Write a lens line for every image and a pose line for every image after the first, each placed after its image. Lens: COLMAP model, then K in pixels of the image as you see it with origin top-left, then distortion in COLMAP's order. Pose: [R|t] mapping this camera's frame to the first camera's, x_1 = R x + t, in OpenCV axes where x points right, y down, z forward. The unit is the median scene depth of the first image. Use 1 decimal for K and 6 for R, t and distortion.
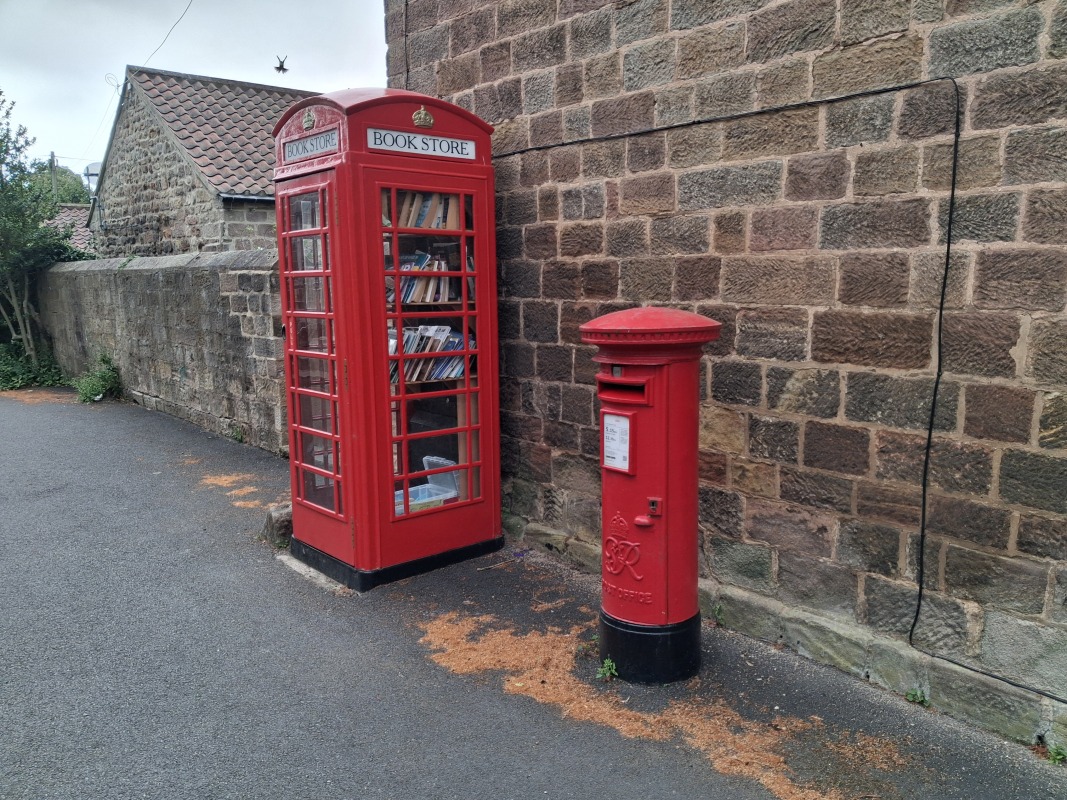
lens RADIAL K [[847.6, 0, 572.2], [0, 847.6, 419.8], [0, 0, 1]] dist [0.130686, -0.418847]
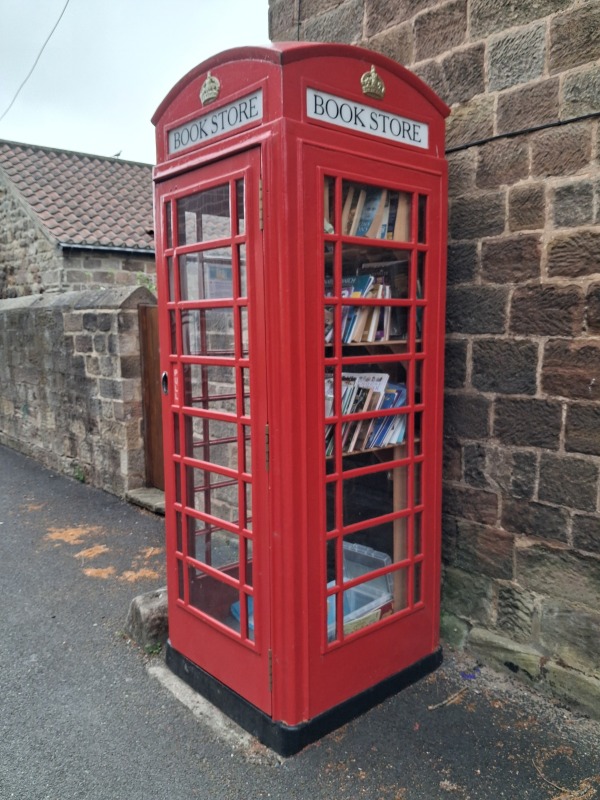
lens RADIAL K [[649.6, 0, 300.1], [0, 649.6, 411.4], [0, 0, 1]] dist [-0.009709, -0.011969]
pose [[0.999771, -0.001298, -0.021363, -0.207865], [0.000701, 0.999609, -0.027951, -0.061382], [0.021390, 0.027929, 0.999381, 0.437071]]
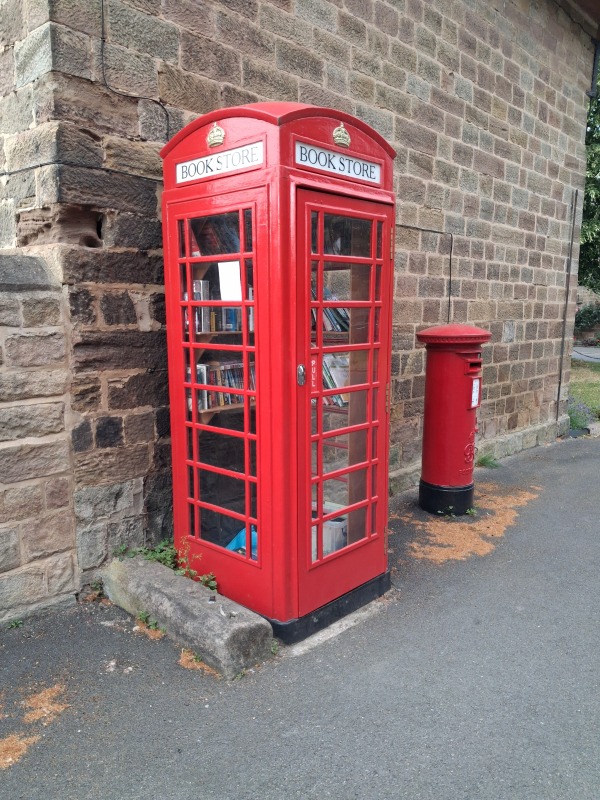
lens RADIAL K [[612.6, 0, 301.6], [0, 612.6, 405.6], [0, 0, 1]] dist [0.004197, -0.008476]
pose [[-0.089394, -0.153204, 0.984143, -0.932004], [0.155479, 0.973839, 0.165723, -0.172752], [-0.983786, 0.167828, -0.063235, 1.059385]]
